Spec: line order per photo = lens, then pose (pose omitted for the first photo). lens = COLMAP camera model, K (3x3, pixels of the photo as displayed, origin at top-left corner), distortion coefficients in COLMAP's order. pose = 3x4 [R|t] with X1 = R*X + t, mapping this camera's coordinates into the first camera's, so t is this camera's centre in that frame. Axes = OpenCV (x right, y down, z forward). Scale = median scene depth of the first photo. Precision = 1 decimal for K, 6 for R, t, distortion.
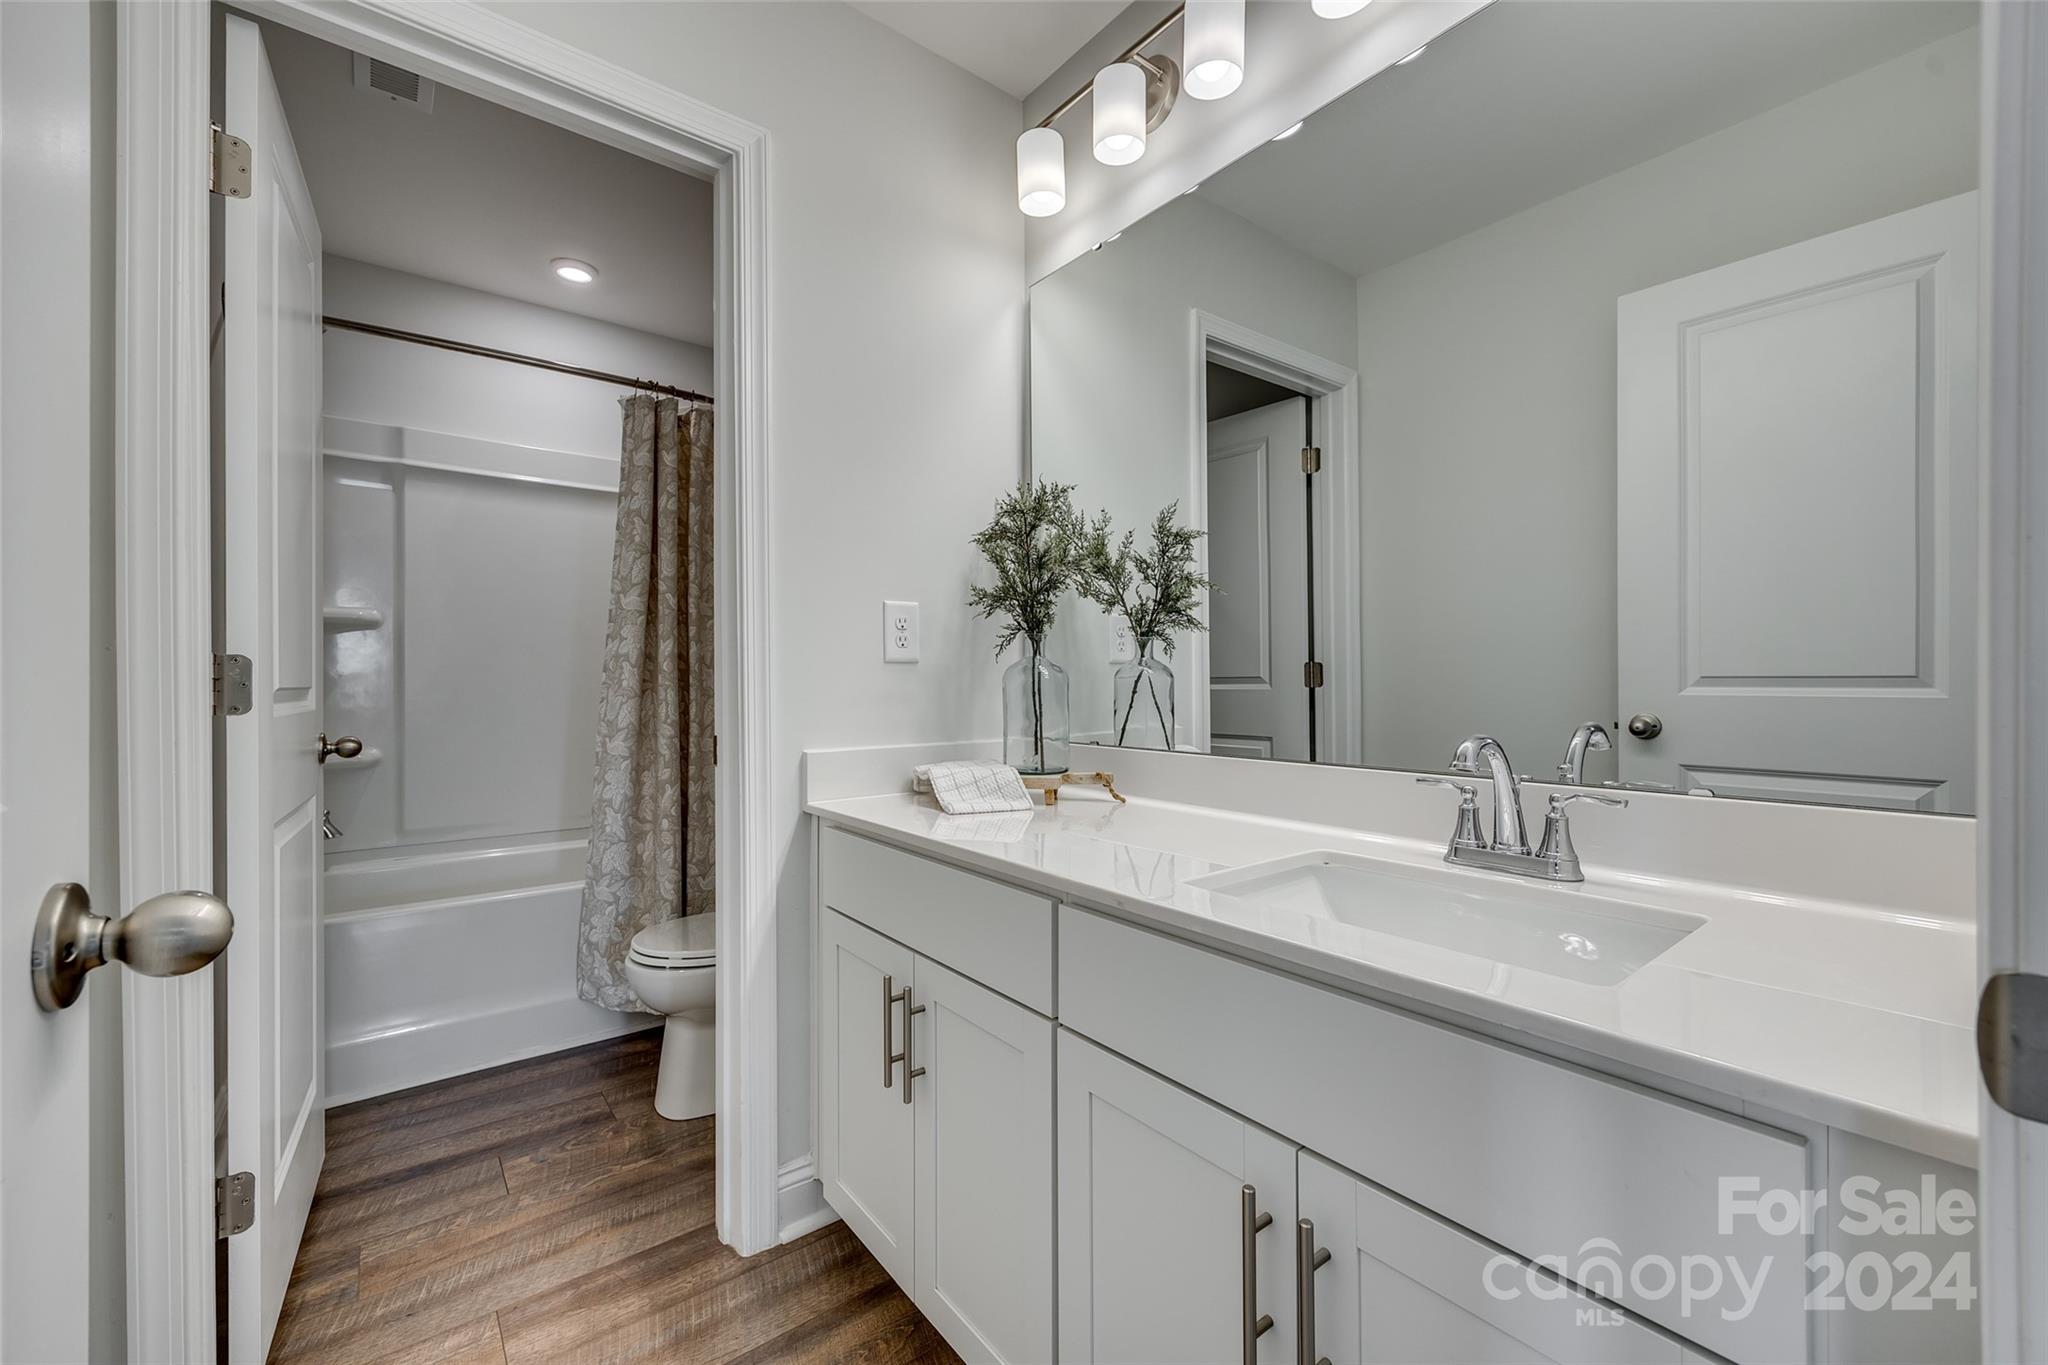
lens RADIAL K [[818.1, 0, 1029.8], [0, 818.1, 679.0], [0, 0, 1]] dist [0.000606, -0.000116]
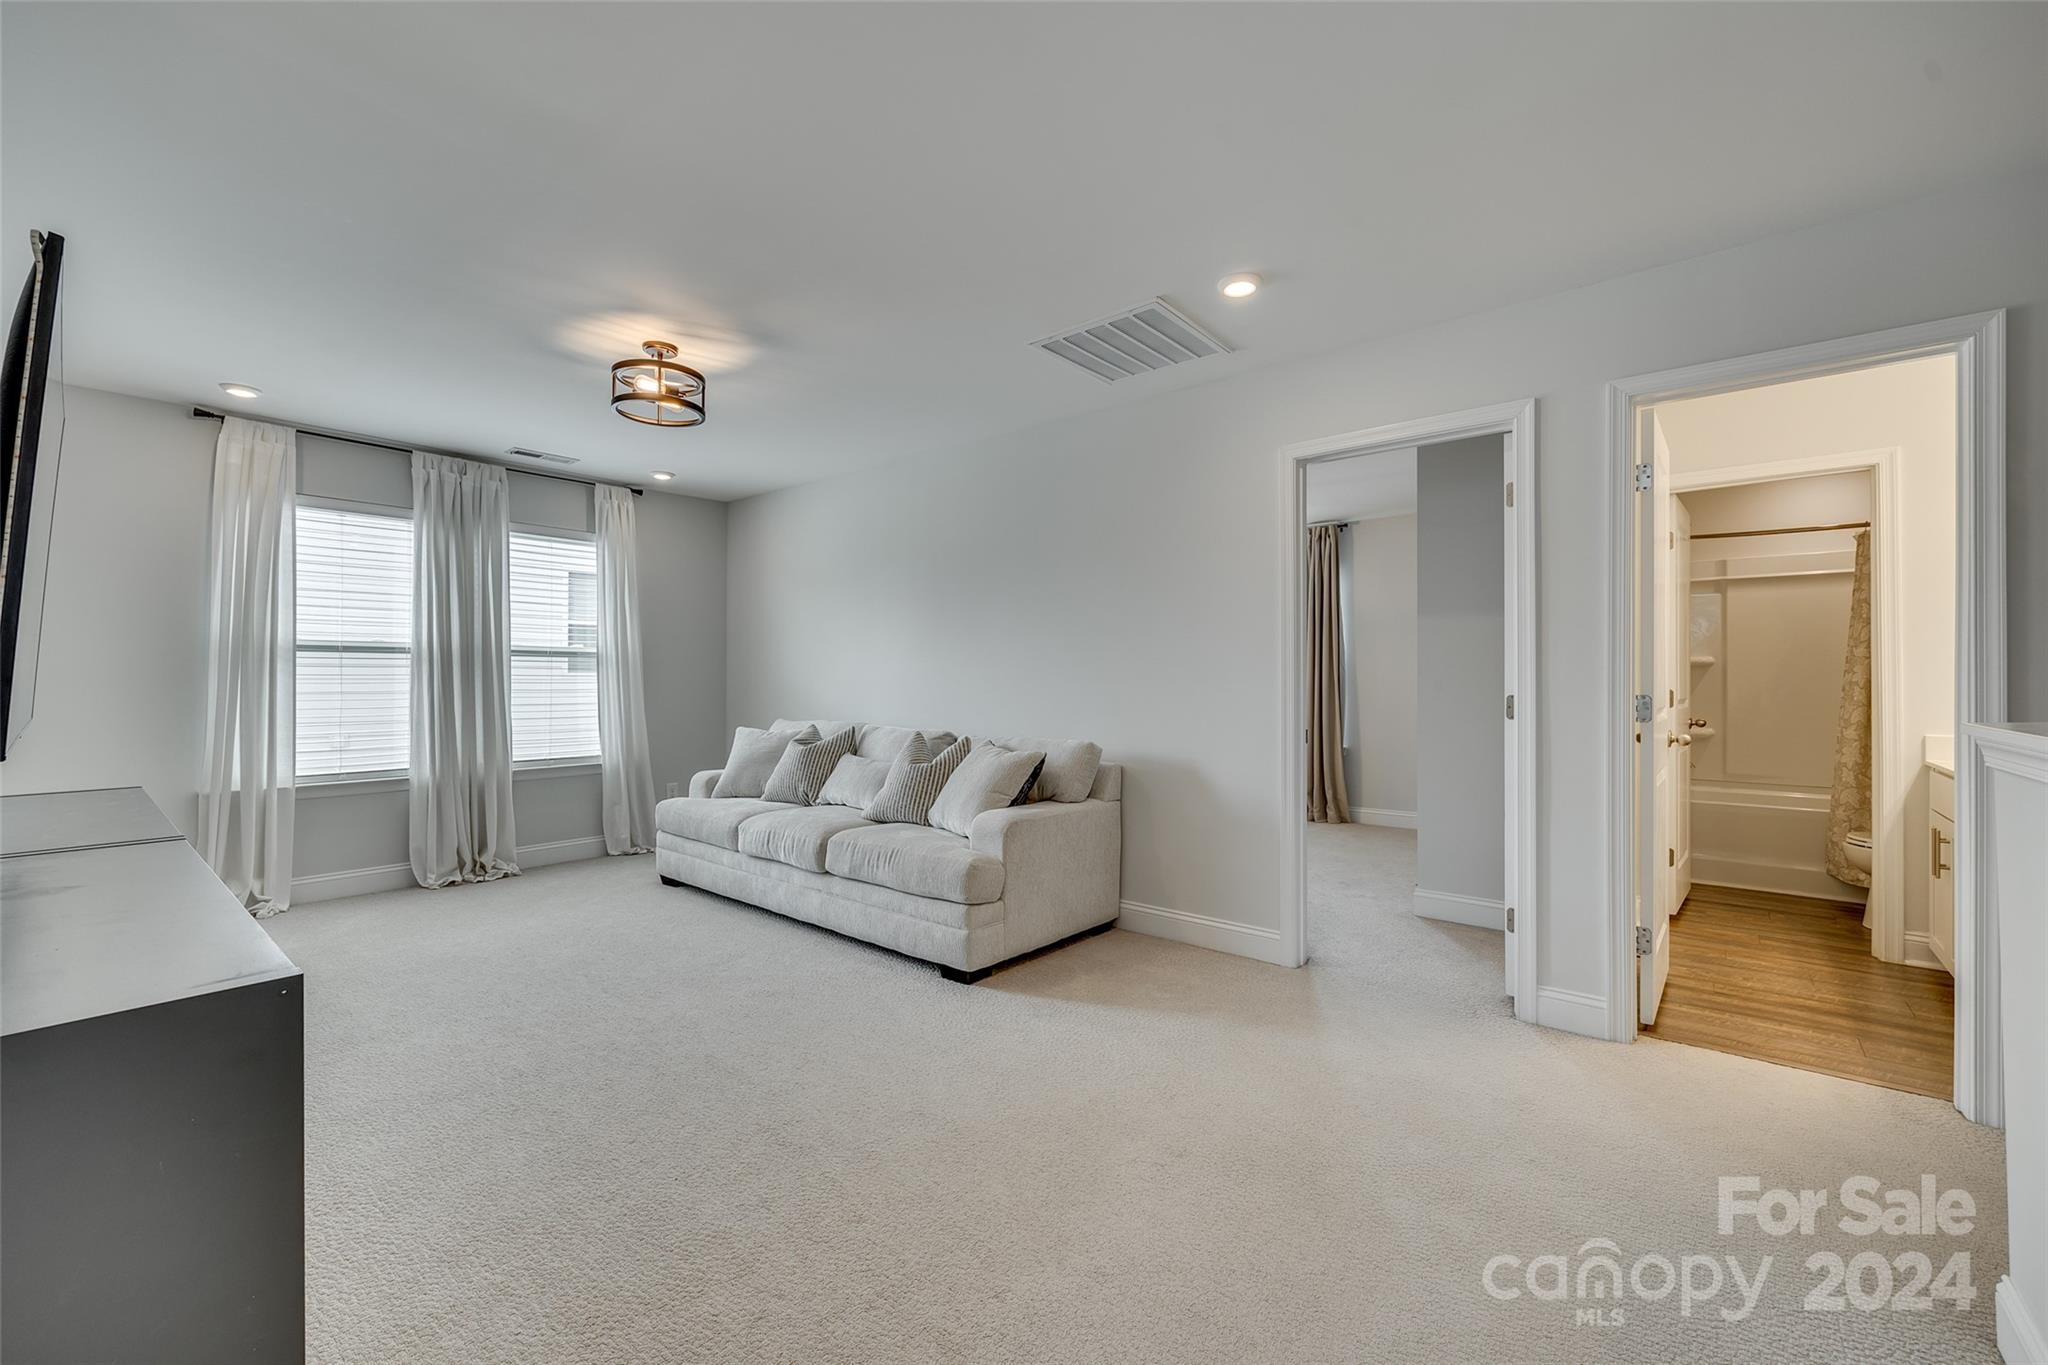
lens RADIAL K [[818.1, 0, 1033.7], [0, 818.1, 681.3], [0, 0, 1]] dist [0.000606, -0.000116]
pose [[0.204785, 0.001504, -0.978806, 0.863493], [0.000073, 0.999999, 0.001551, -0.033632], [0.978807, -0.000389, 0.204784, -1.087611]]
